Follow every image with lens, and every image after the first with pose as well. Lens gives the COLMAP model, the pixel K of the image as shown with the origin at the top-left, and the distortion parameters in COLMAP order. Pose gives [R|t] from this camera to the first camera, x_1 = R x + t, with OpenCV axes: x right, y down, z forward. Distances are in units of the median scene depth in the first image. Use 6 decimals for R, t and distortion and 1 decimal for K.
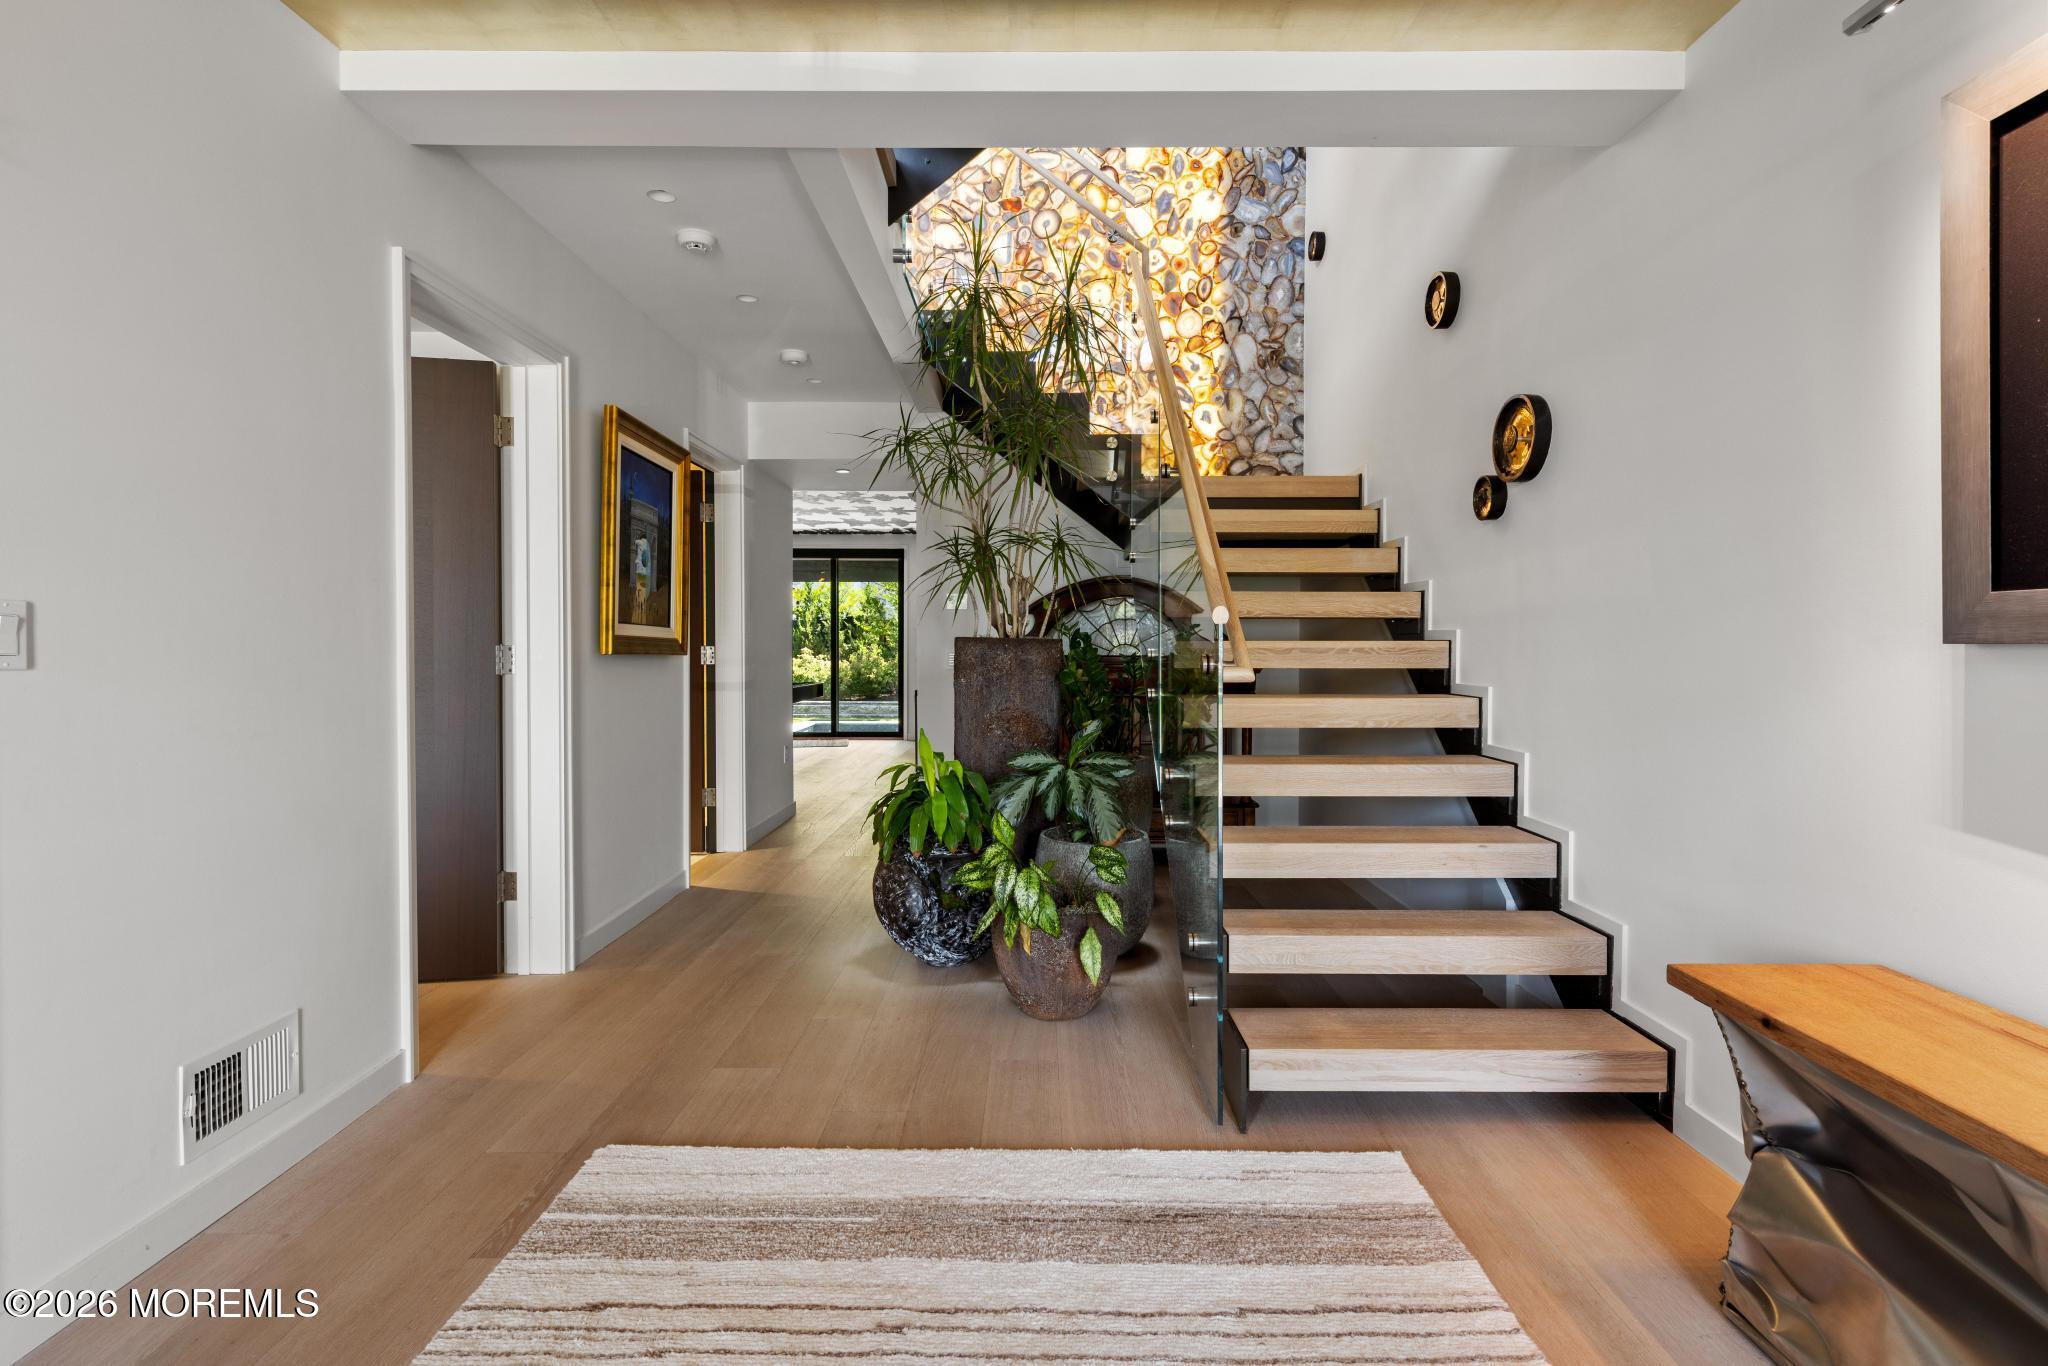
lens RADIAL K [[975.8, 0, 1025.3], [0, 975.8, 663.9], [0, 0, 1]] dist [0.005111, -0.001079]
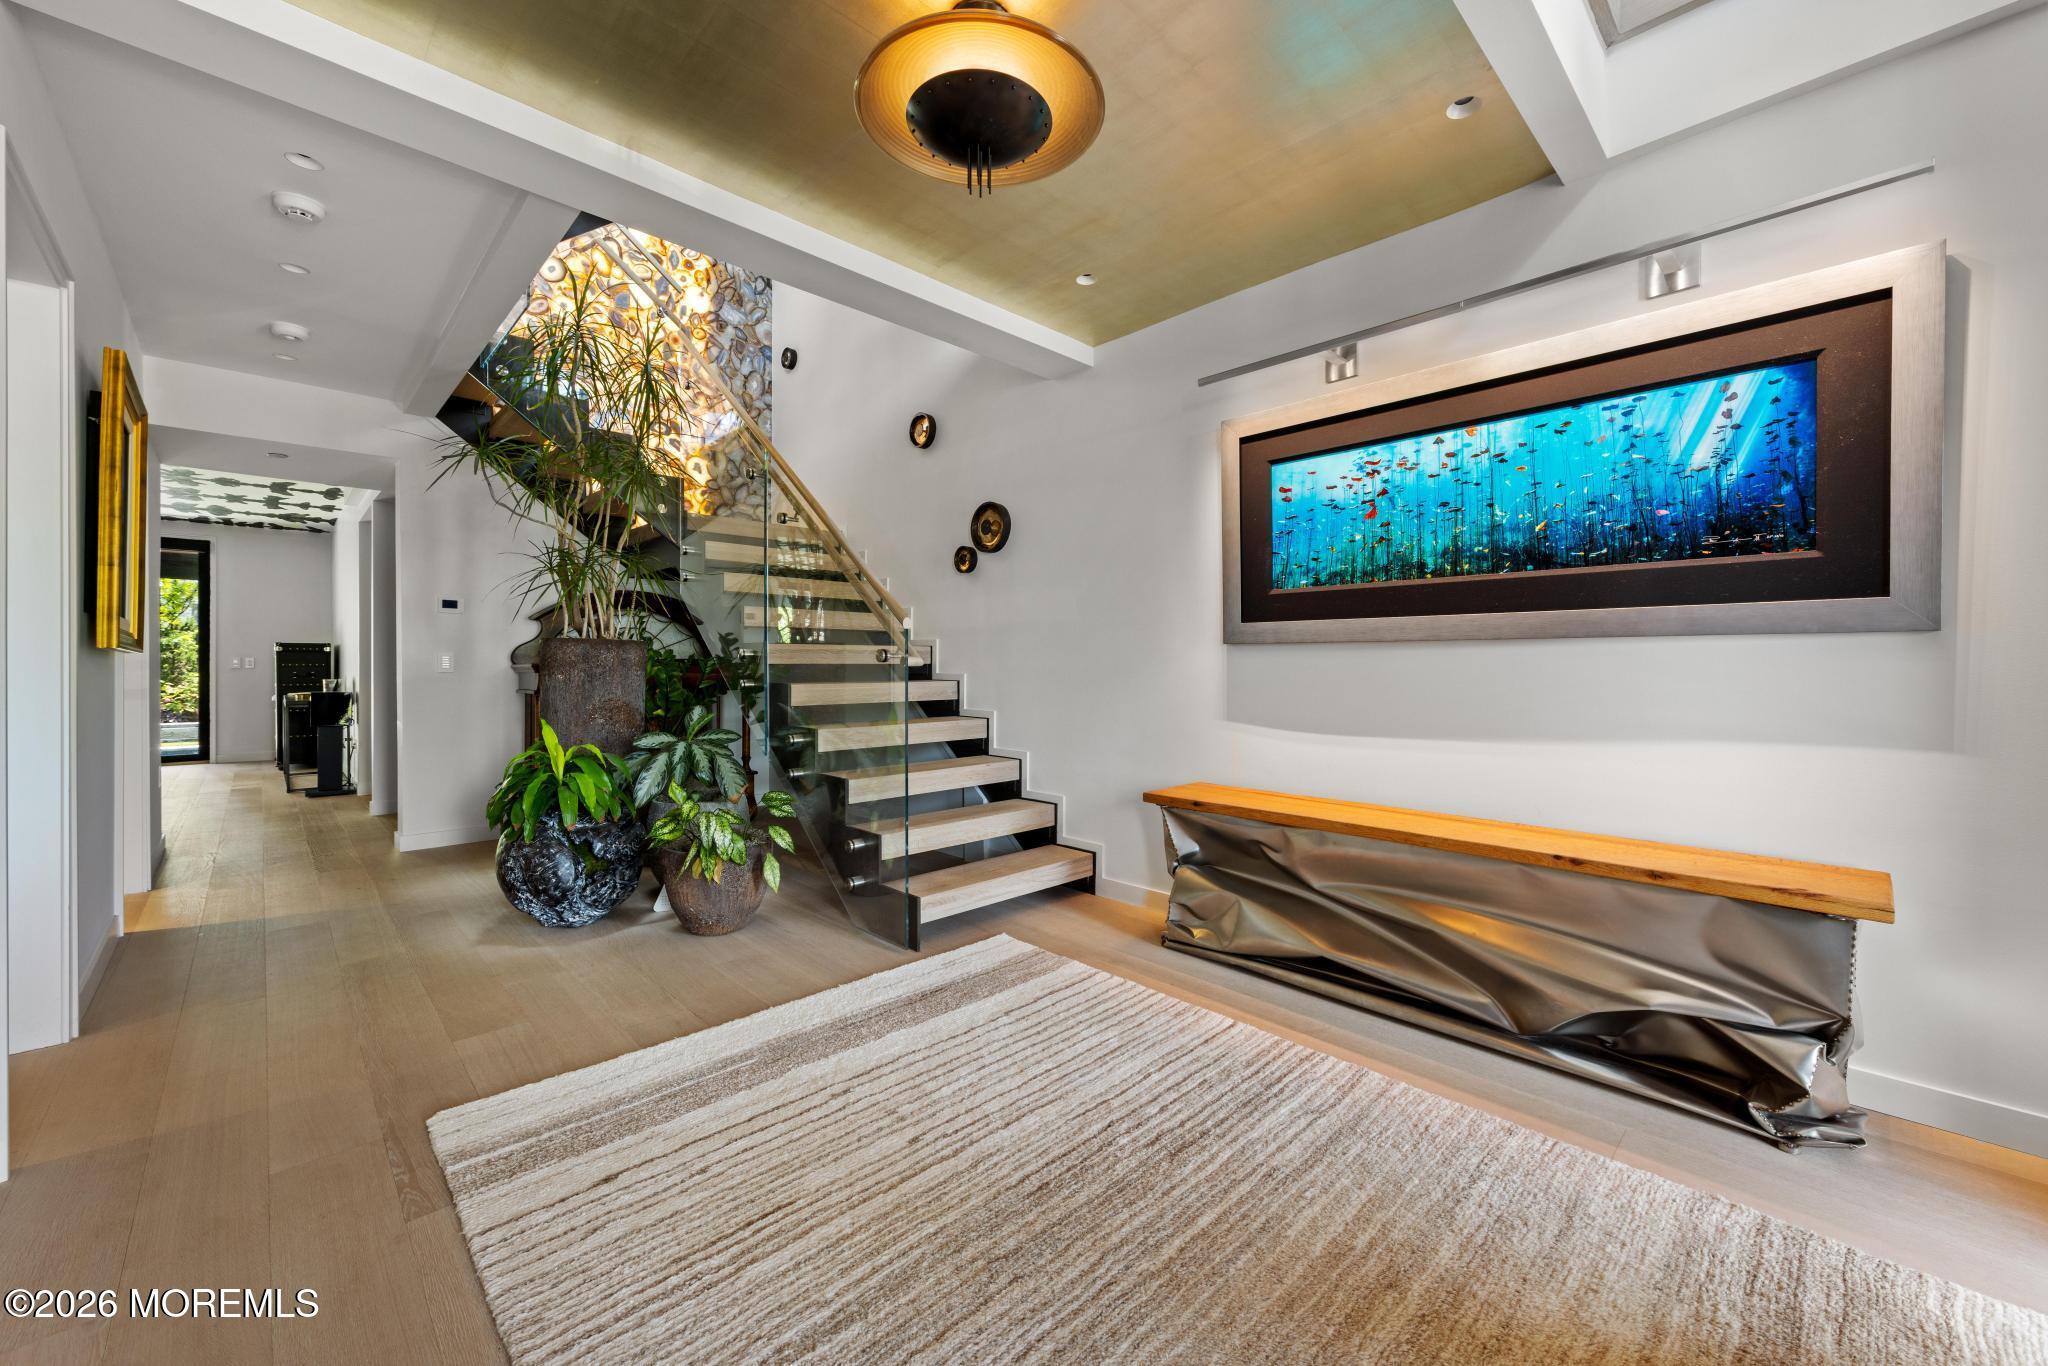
lens RADIAL K [[795.0, 0, 1033.9], [0, 795.0, 668.4], [0, 0, 1]] dist [0.000389, -0.000389]
pose [[0.708676, -0.005249, 0.705514, -0.451490], [0.011469, 0.999926, -0.004081, 0.024372], [-0.705441, 0.010984, 0.708684, -0.040205]]
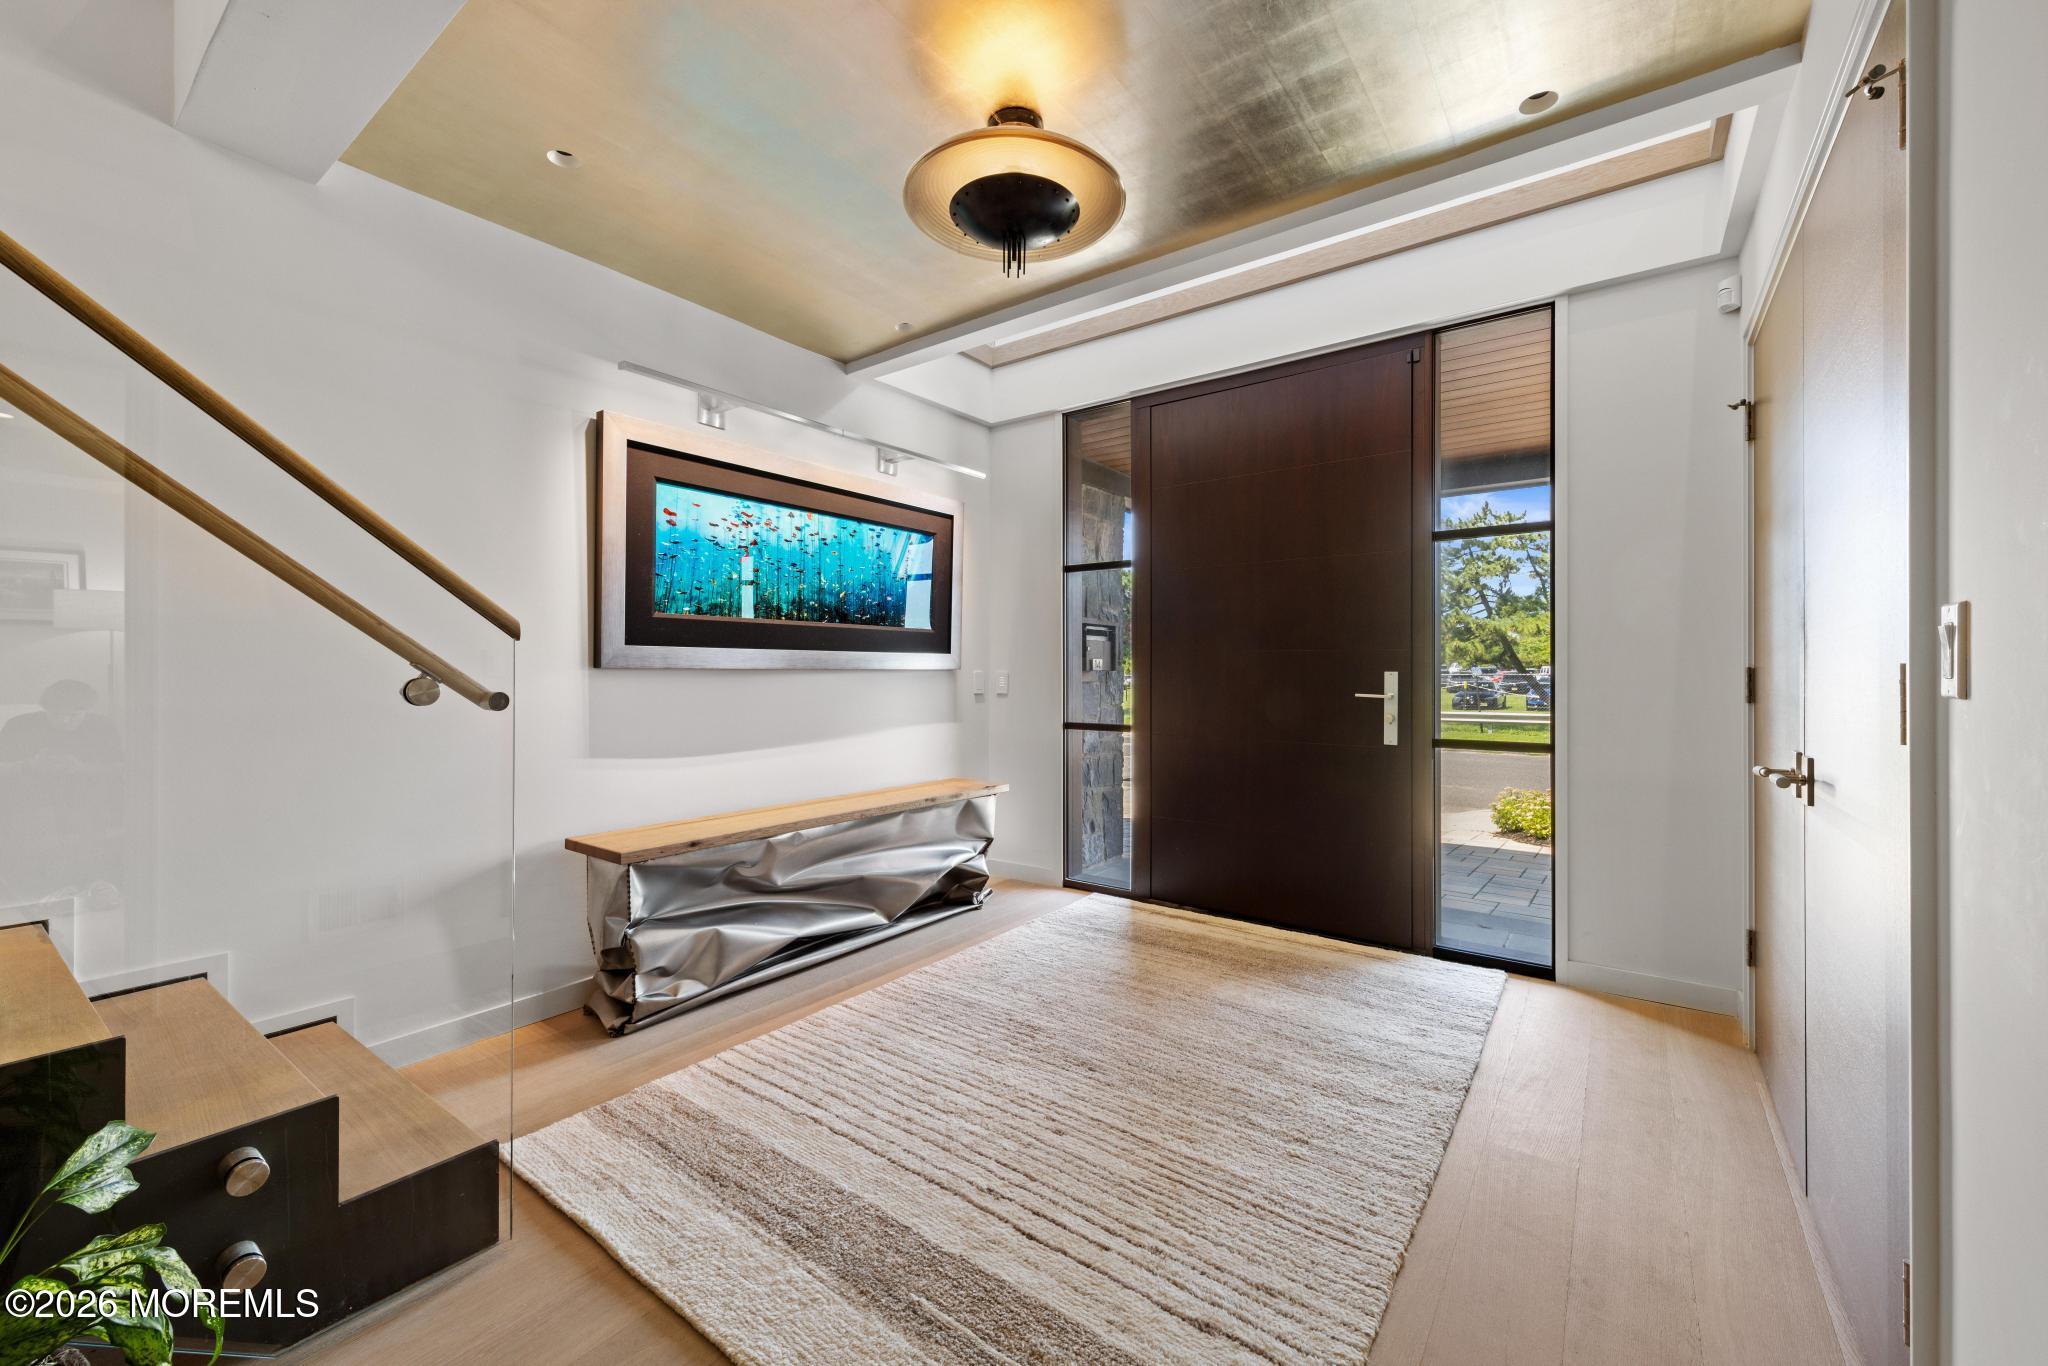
lens RADIAL K [[795.0, 0, 1039.8], [0, 795.0, 674.3], [0, 0, 1]] dist [0.000389, -0.000389]
pose [[-0.815755, 0.000832, 0.578397, -0.461660], [0.011758, 0.999816, 0.015145, -0.012750], [-0.578278, 0.019155, -0.815615, 1.047007]]
